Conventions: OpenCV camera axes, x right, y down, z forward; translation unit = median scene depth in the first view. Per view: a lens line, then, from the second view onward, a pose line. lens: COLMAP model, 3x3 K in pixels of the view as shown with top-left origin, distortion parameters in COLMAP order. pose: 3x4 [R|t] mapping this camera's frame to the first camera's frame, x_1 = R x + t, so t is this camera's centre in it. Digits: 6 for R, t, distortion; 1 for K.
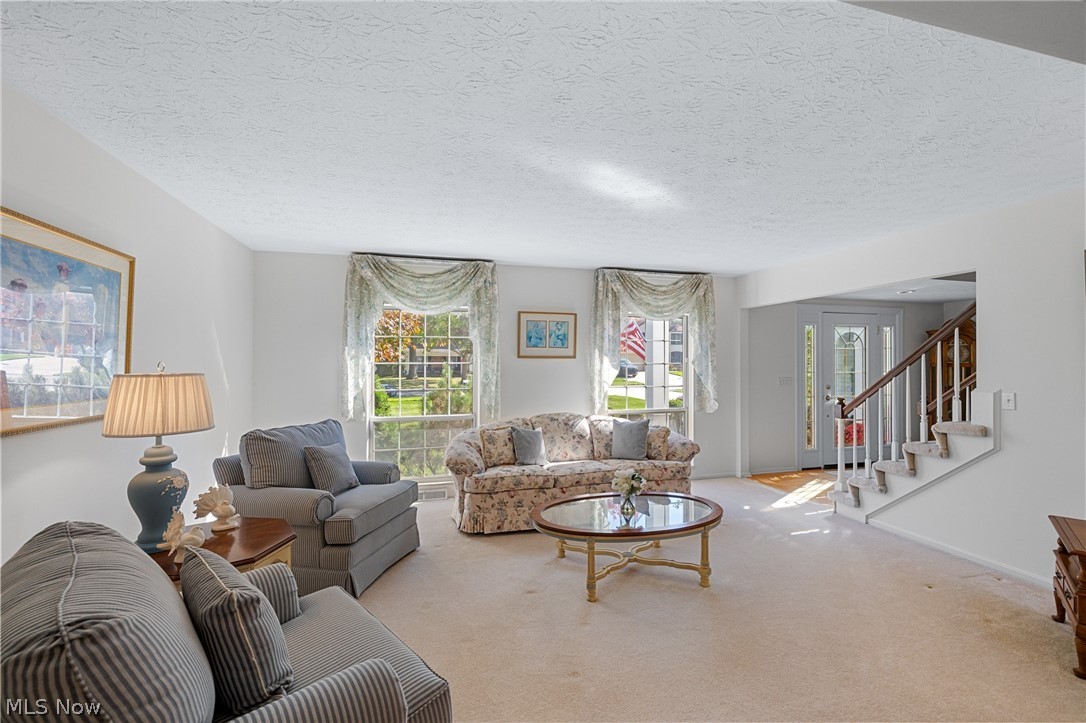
lens RADIAL K [[462.0, 0, 544.6], [0, 462.0, 360.6], [0, 0, 1]] dist [-0.002636, 0.001532]
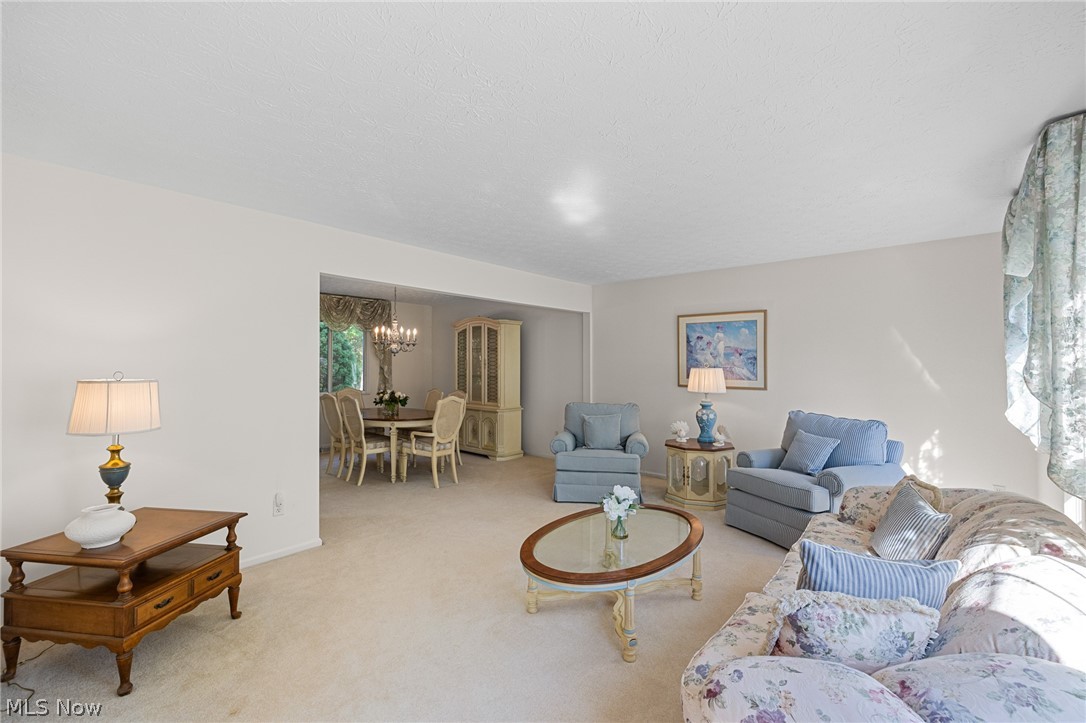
lens RADIAL K [[462.0, 0, 543.1], [0, 462.0, 359.3], [0, 0, 1]] dist [-0.002636, 0.001532]
pose [[-0.831051, -0.008289, -0.556135, 0.534064], [0.001516, 0.999851, -0.017168, 0.010547], [0.556194, -0.015111, -0.830915, 1.138252]]
